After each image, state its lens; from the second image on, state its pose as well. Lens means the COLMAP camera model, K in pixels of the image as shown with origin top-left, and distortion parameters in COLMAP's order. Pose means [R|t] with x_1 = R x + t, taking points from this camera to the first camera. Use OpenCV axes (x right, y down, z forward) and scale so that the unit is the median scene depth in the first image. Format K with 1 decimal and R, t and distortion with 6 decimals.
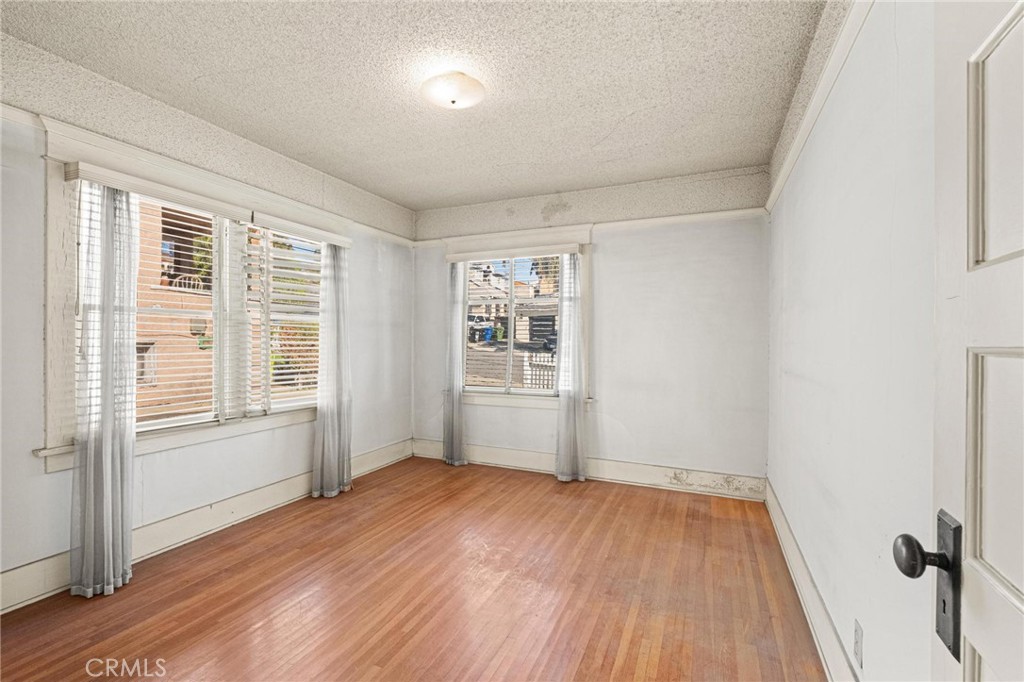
lens RADIAL K [[452.4, 0, 509.9], [0, 452.4, 341.4], [0, 0, 1]] dist [0.001786, -0.003650]
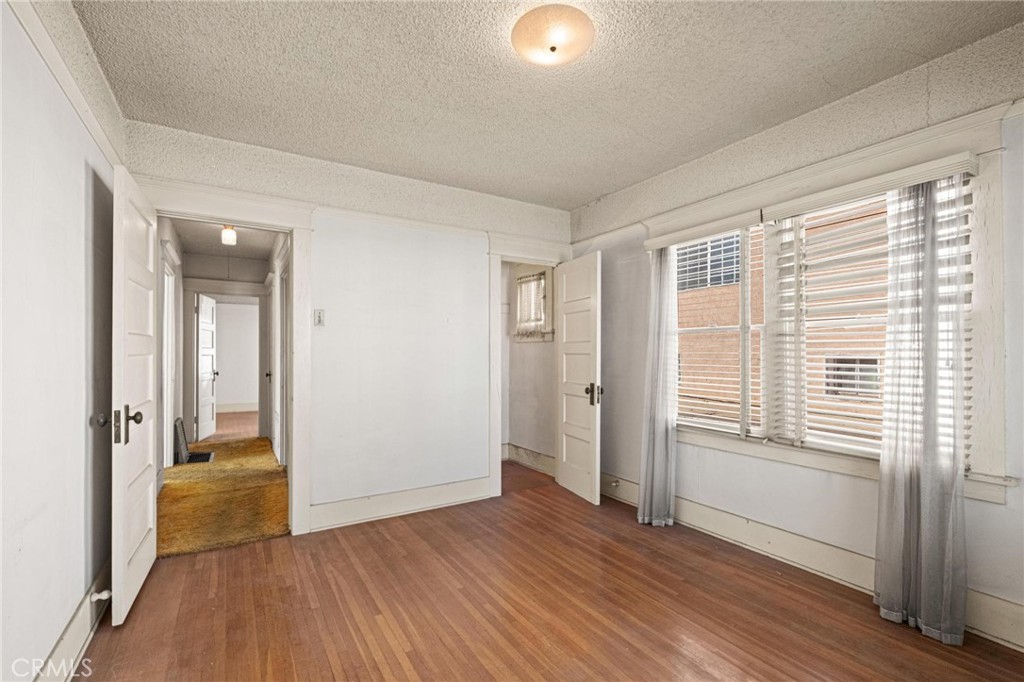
lens RADIAL K [[452.4, 0, 509.2], [0, 452.4, 350.2], [0, 0, 1]] dist [0.001786, -0.003650]
pose [[-0.567024, -0.008293, -0.823660, 0.454659], [-0.003734, 0.999965, -0.007498, -0.002193], [0.823693, -0.001176, -0.567035, 1.119220]]
